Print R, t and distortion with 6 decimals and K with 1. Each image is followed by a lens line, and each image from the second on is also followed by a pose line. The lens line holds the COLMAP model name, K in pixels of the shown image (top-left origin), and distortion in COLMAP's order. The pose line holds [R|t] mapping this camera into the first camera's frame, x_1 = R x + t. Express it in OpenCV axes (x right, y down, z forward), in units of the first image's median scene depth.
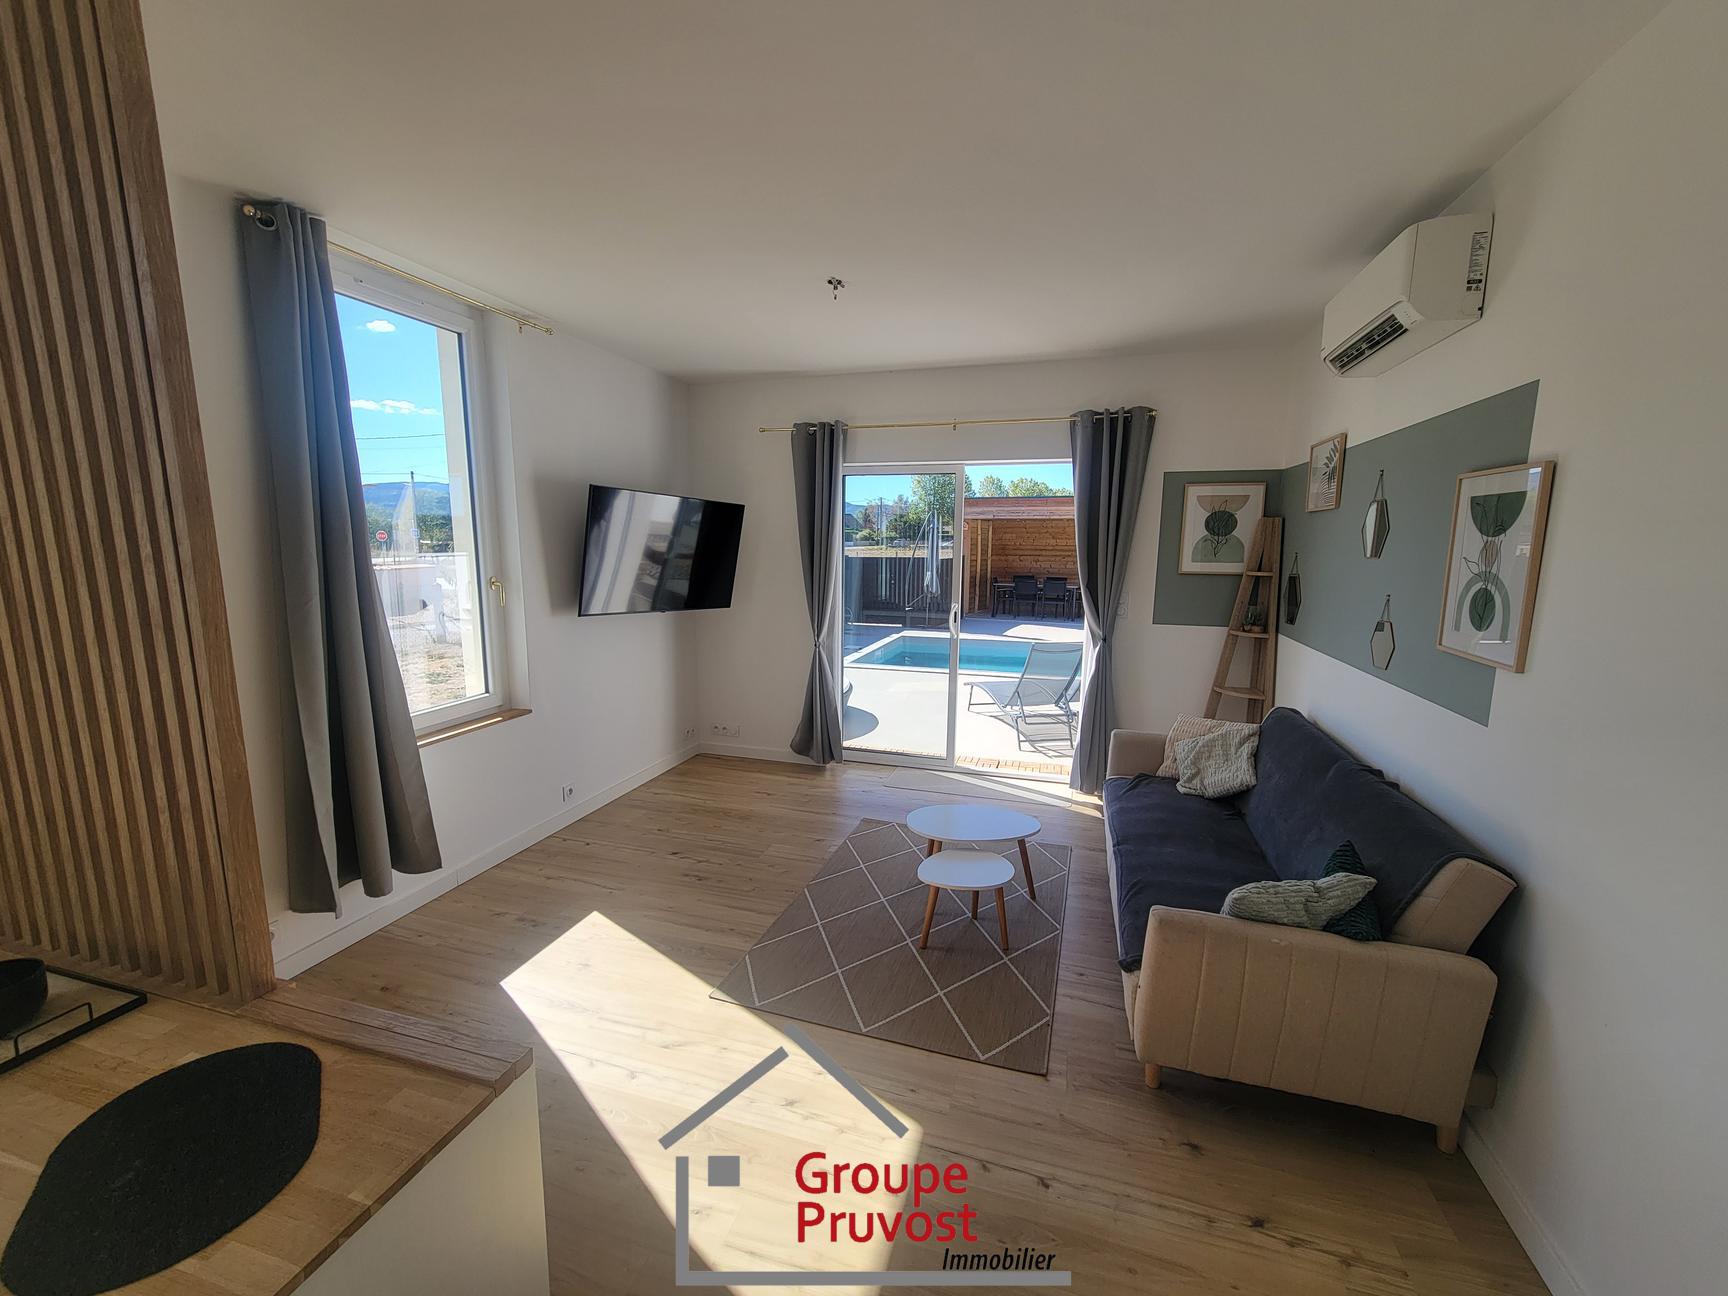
lens RADIAL K [[703.3, 0, 858.3], [0, 703.3, 654.3], [0, 0, 1]] dist [0.000609, -0.000303]
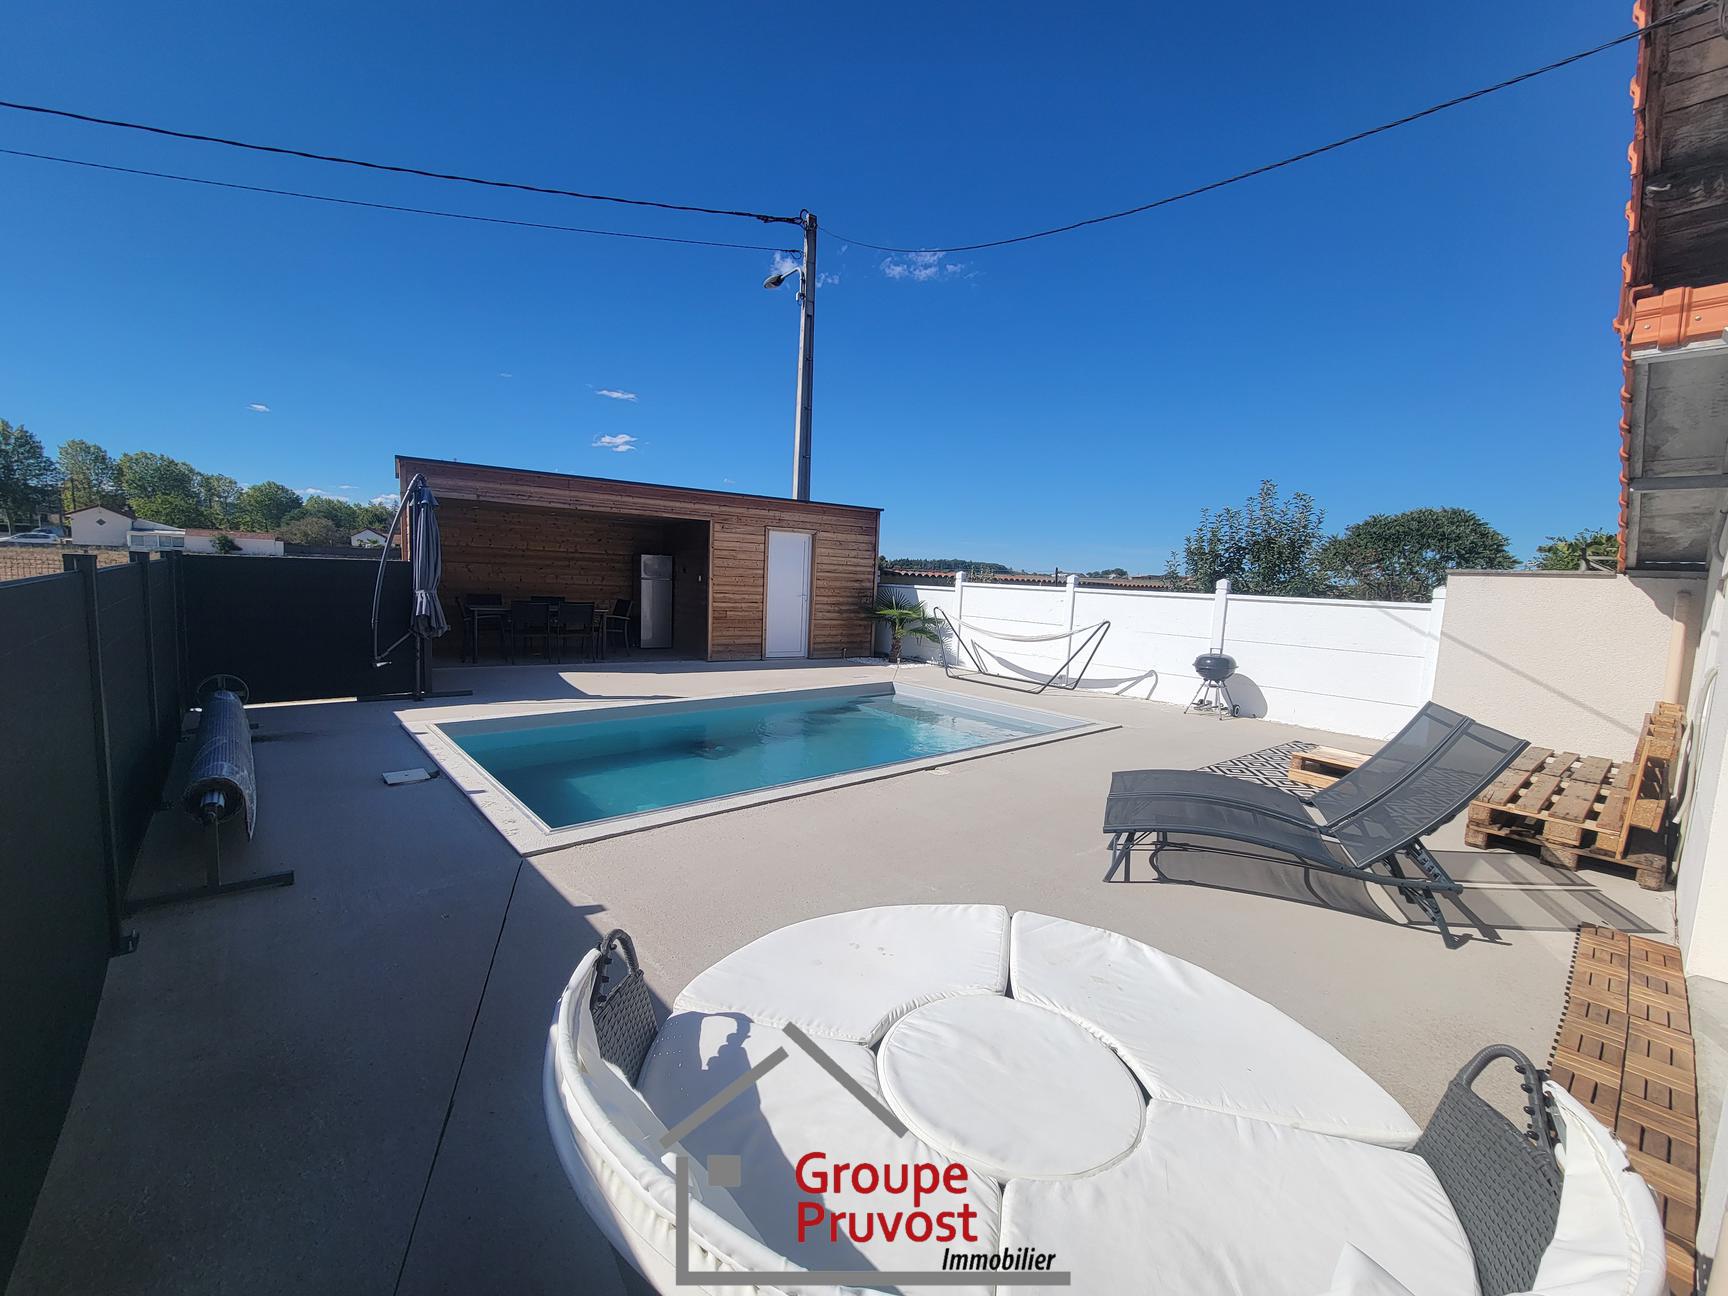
lens RADIAL K [[703.3, 0, 861.0], [0, 703.3, 655.2], [0, 0, 1]] dist [0.000609, -0.000303]
pose [[0.517663, -0.078963, 0.851933, -0.144902], [0.093986, 0.994954, 0.035110, -0.047541], [-0.850407, 0.061895, 0.522472, 0.379429]]
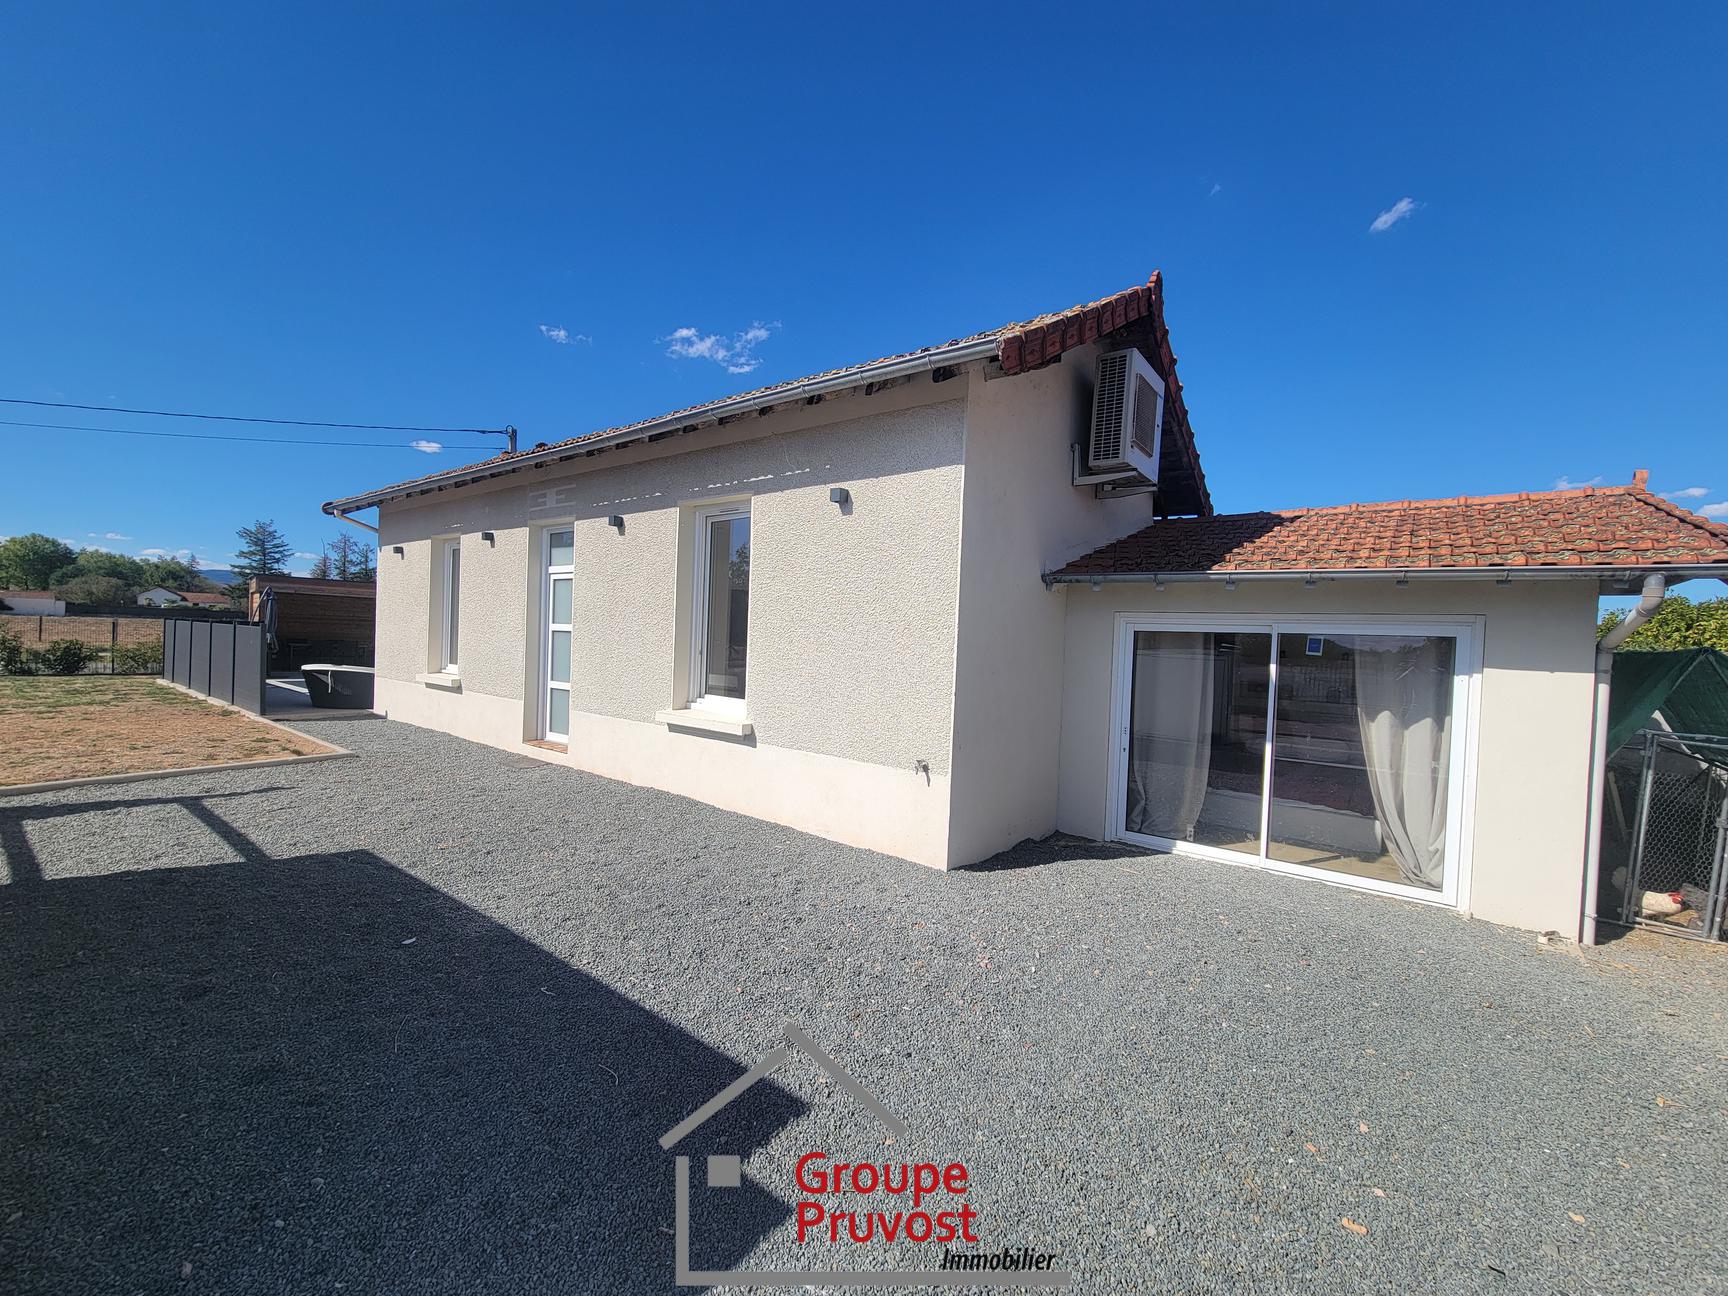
lens RADIAL K [[703.3, 0, 855.9], [0, 703.3, 658.1], [0, 0, 1]] dist [0.000609, -0.000303]
pose [[0.355713, -0.015289, 0.934470, -0.578934], [0.110354, 0.993559, -0.025751, 0.058332], [-0.928057, 0.112283, 0.355109, -0.346238]]
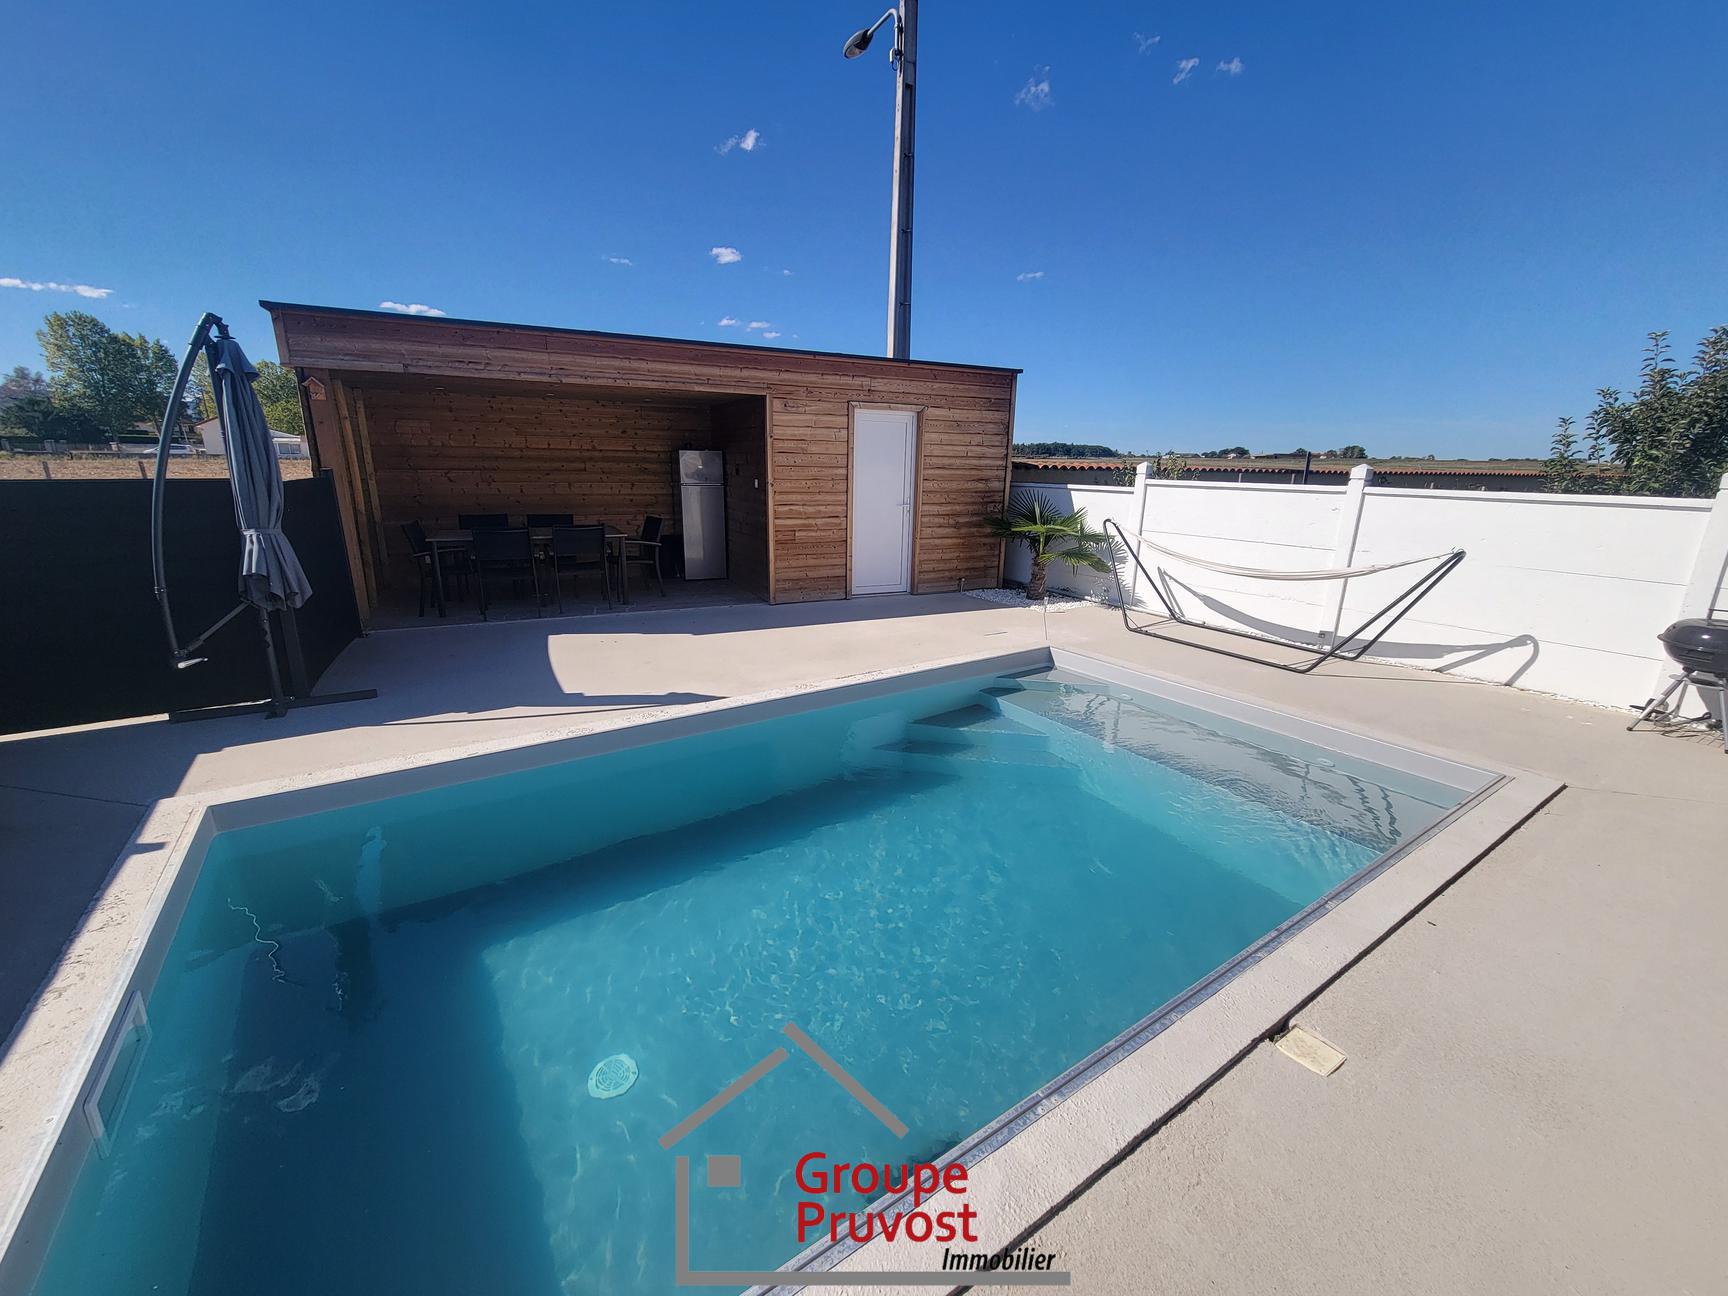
lens RADIAL K [[703.3, 0, 862.7], [0, 703.3, 651.4], [0, 0, 1]] dist [0.000609, -0.000303]
pose [[0.621005, -0.199731, 0.757932, 0.022174], [0.110170, 0.979631, 0.167887, -0.072821], [-0.776025, -0.020758, 0.630360, 0.506037]]
